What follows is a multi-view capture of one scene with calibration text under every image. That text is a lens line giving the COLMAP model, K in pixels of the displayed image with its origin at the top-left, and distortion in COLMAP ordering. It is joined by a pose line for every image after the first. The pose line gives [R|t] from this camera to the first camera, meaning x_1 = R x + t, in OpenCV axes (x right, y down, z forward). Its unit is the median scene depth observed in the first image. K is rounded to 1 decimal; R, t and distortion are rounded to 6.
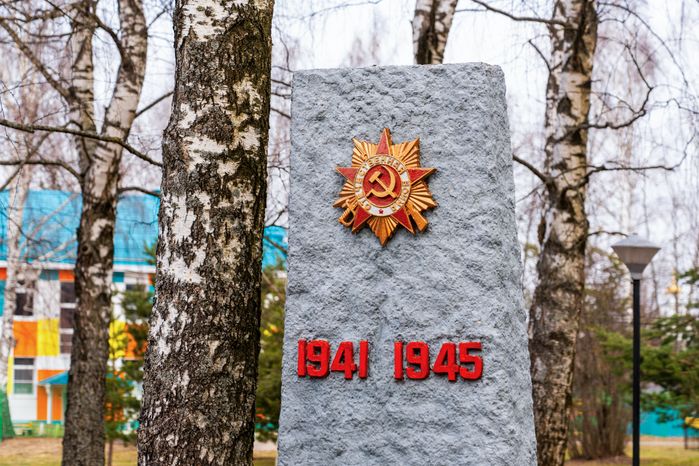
lens RADIAL K [[2115.4, 0, 349.4], [0, 2115.4, 230.3], [0, 0, 1]] dist [-0.048640, 0.000000]
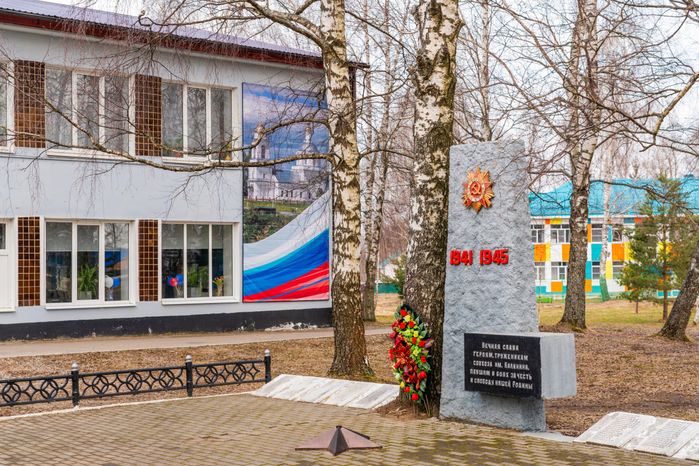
lens RADIAL K [[986.8, 0, 350.1], [0, 986.8, 239.1], [0, 0, 1]] dist [0.047403, 0.000000]
pose [[0.924468, -0.040748, -0.379075, 0.308976], [0.054472, 0.998189, 0.025544, -0.000103], [0.377347, -0.044264, 0.925013, -0.164324]]
